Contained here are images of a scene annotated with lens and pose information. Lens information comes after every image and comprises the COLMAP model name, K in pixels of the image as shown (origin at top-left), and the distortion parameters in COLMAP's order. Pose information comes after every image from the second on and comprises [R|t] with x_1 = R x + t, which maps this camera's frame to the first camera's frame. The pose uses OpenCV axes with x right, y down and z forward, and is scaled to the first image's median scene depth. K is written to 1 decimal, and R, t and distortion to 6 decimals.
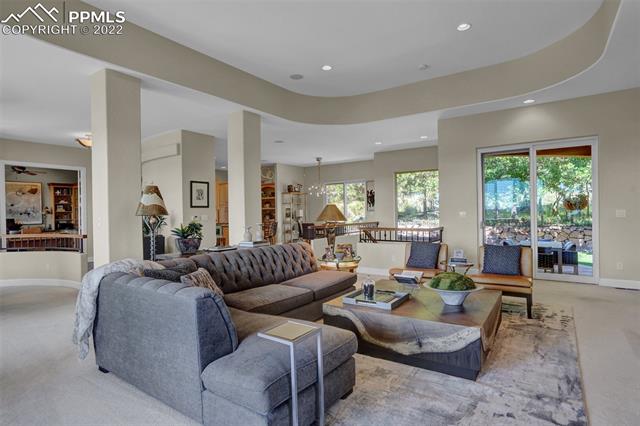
lens RADIAL K [[332.7, 0, 316.8], [0, 332.7, 213.2], [0, 0, 1]] dist [-0.047718, 0.029072]
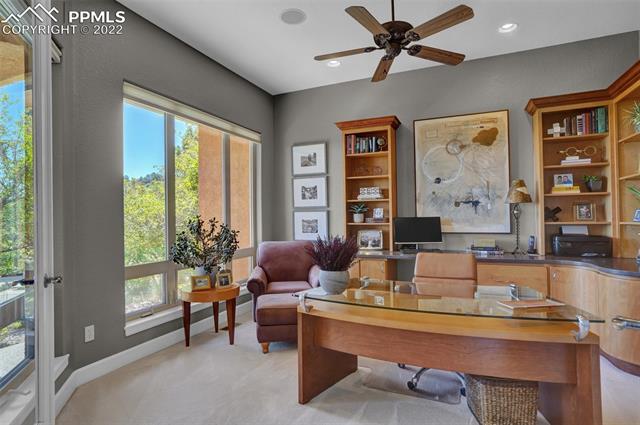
lens RADIAL K [[332.7, 0, 316.8], [0, 332.7, 212.7], [0, 0, 1]] dist [-0.047718, 0.029072]
pose [[0.222111, 0.003681, -0.975014, -0.566577], [0.008530, 0.999947, 0.005718, 0.007851], [0.974984, -0.009587, 0.222068, 0.740735]]
